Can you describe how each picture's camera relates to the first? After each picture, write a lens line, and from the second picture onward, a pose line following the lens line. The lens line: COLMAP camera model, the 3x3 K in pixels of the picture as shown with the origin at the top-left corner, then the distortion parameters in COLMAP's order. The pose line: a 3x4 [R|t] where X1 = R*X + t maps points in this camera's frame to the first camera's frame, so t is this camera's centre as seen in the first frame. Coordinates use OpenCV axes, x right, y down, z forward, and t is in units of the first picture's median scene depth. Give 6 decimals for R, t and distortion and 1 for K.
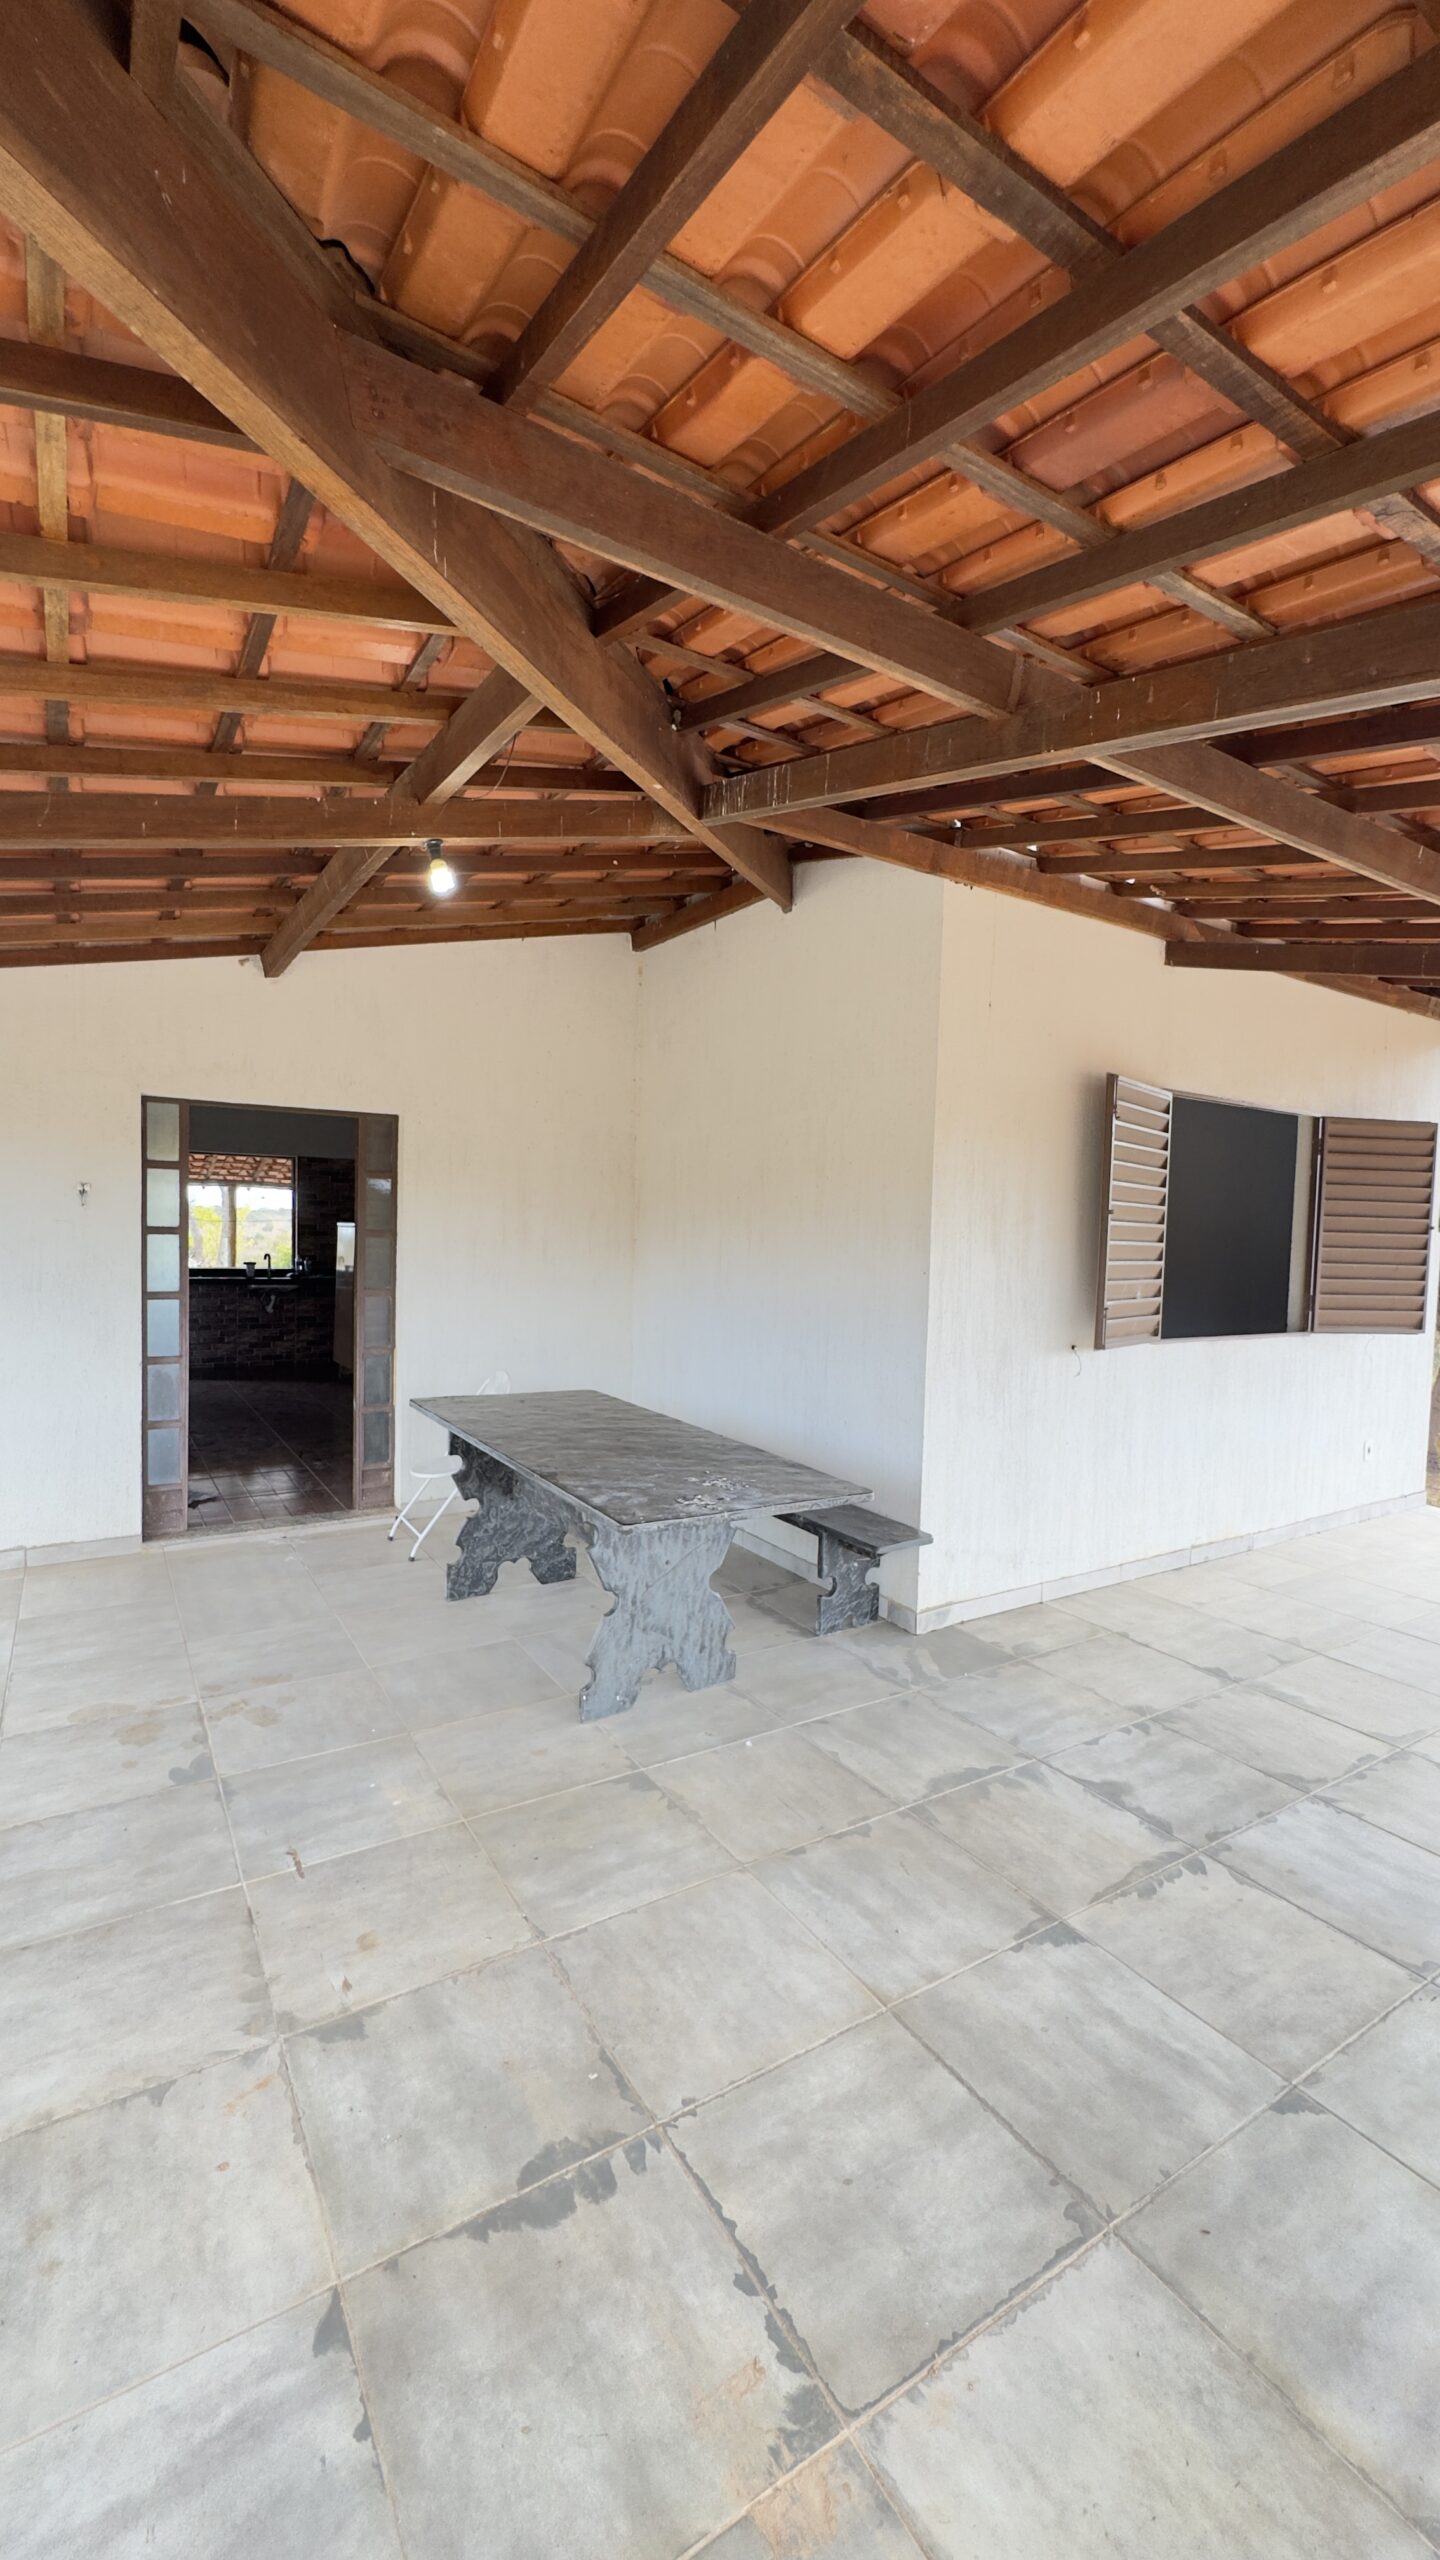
lens RADIAL K [[1024.5, 0, 726.0], [0, 1024.5, 1282.7], [0, 0, 1]] dist [-0.003636, -0.000031]
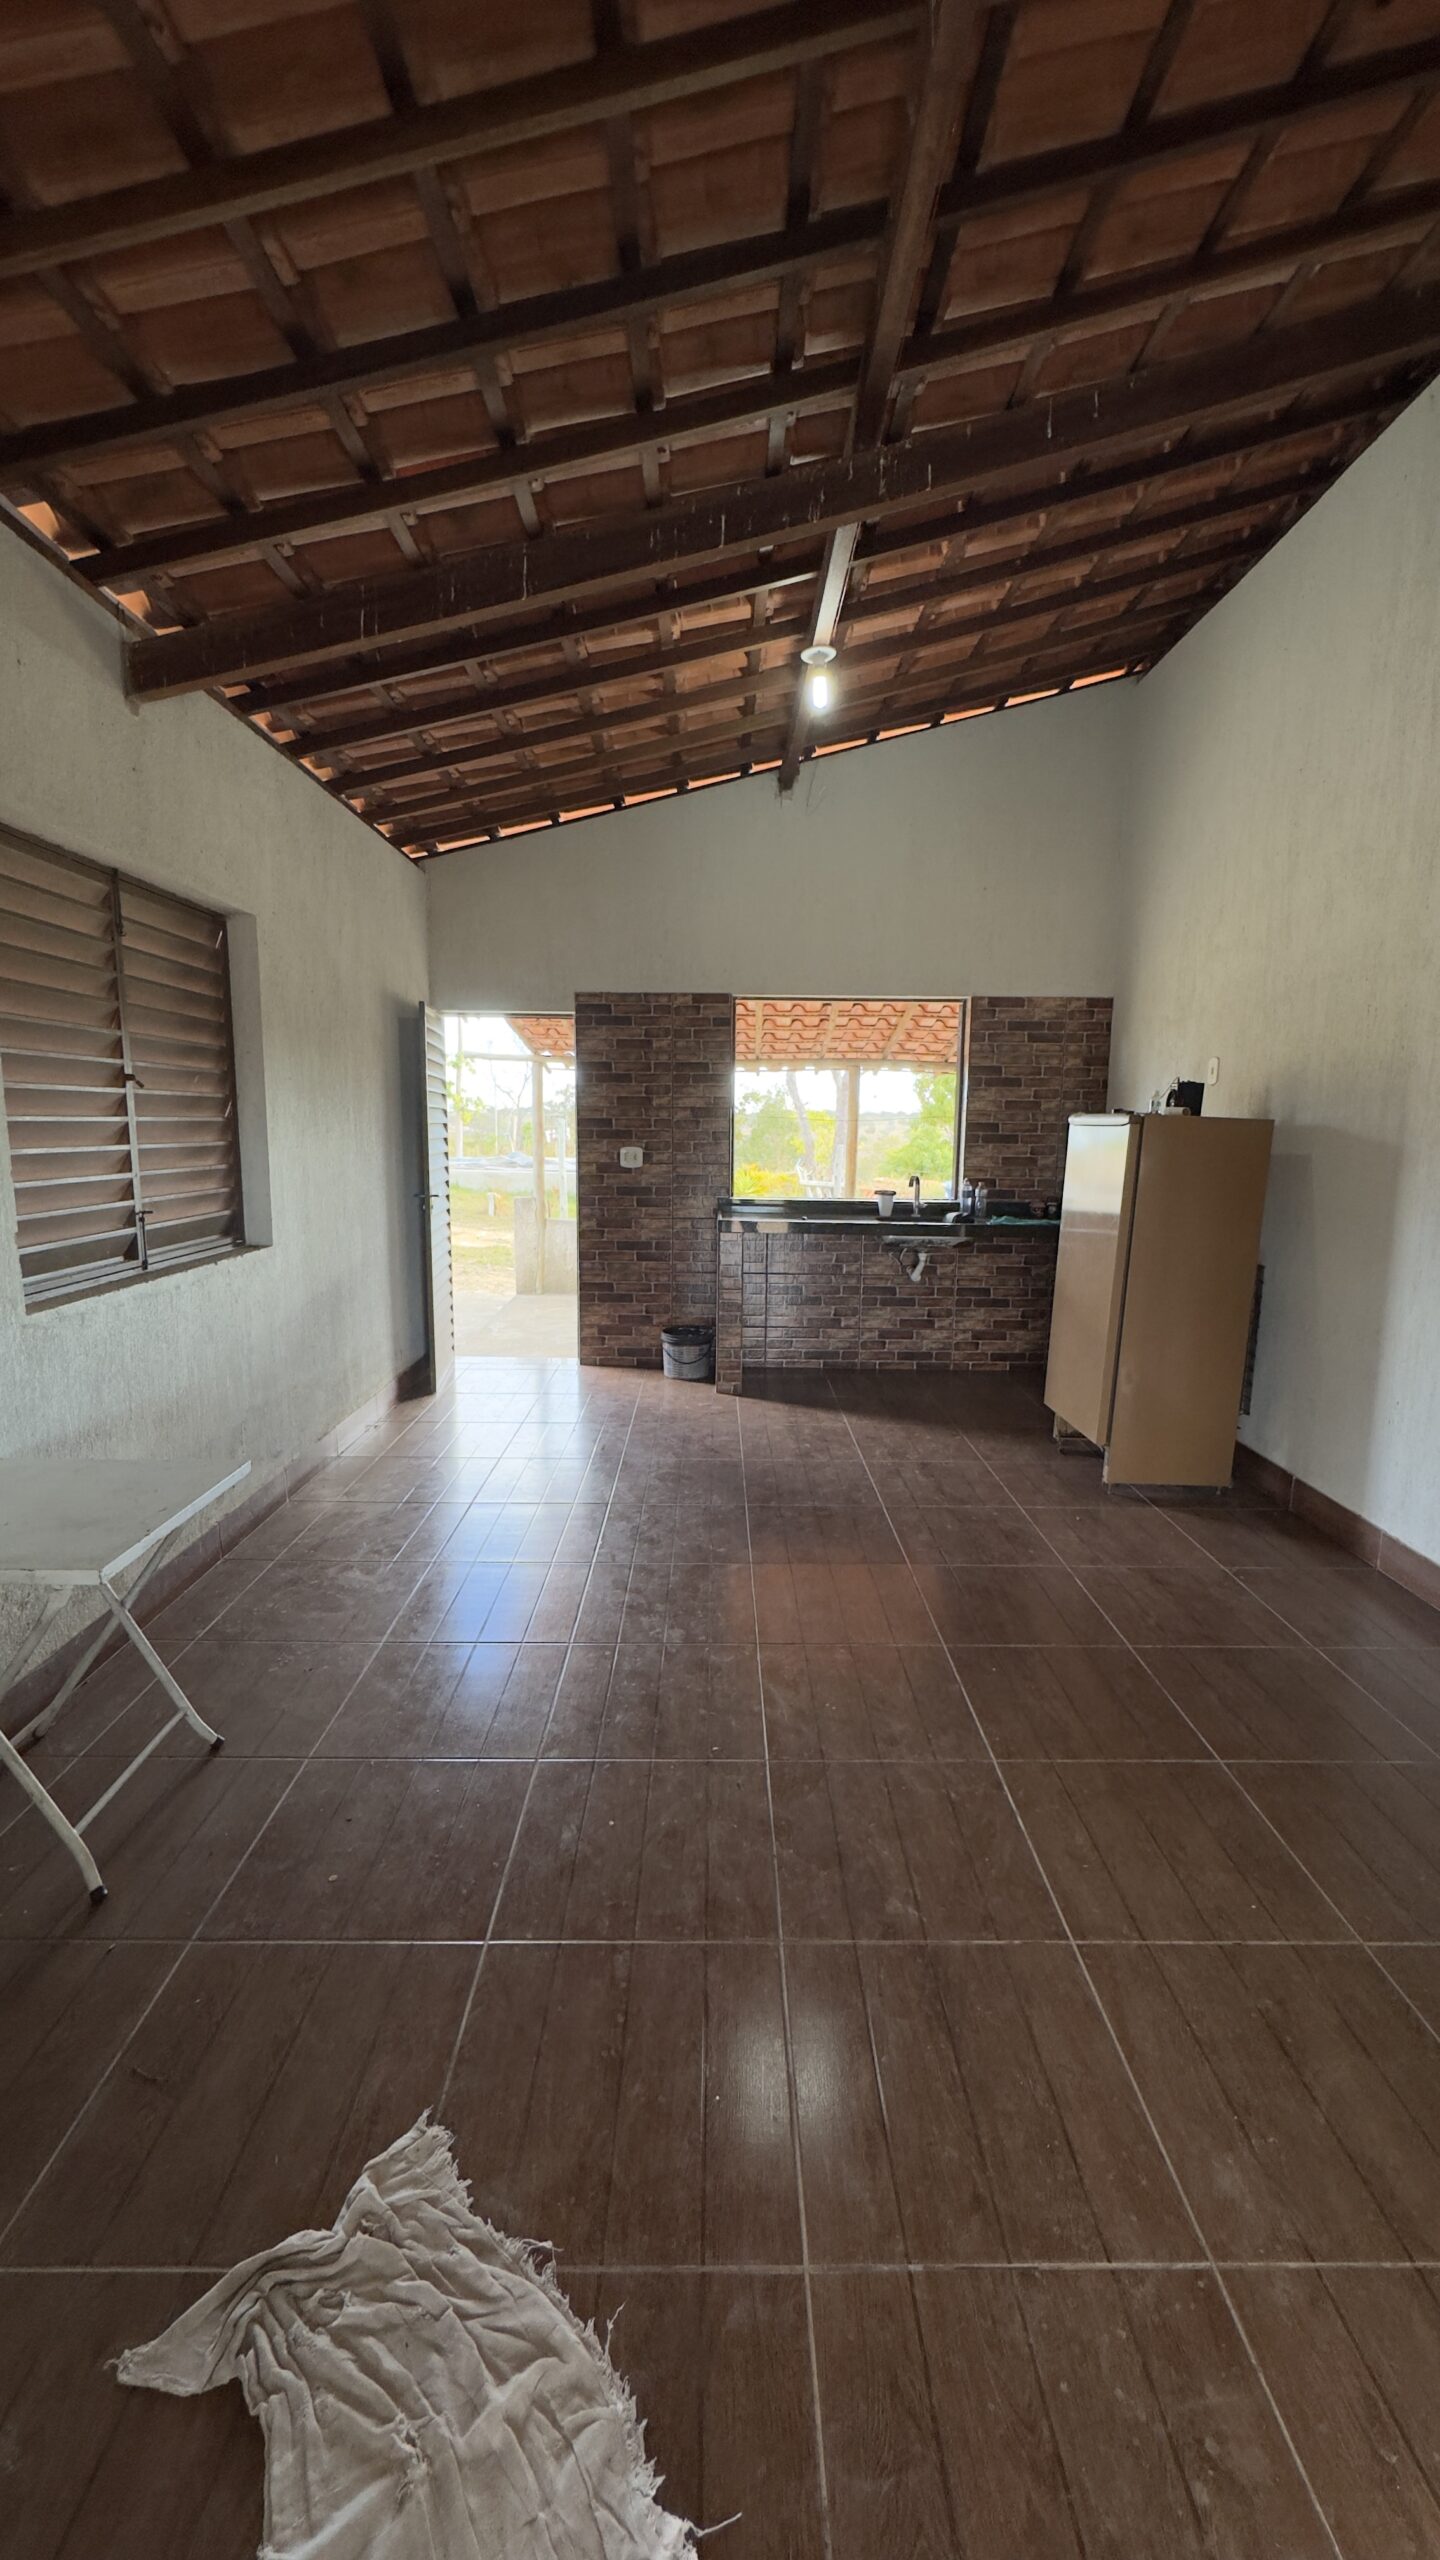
lens RADIAL K [[1024.5, 0, 726.0], [0, 1024.5, 1282.7], [0, 0, 1]] dist [-0.003636, -0.000031]
pose [[0.848497, 0.065540, -0.525127, -0.236286], [-0.017309, 0.995207, 0.096243, -0.022087], [0.528918, -0.072573, 0.845564, 0.464905]]
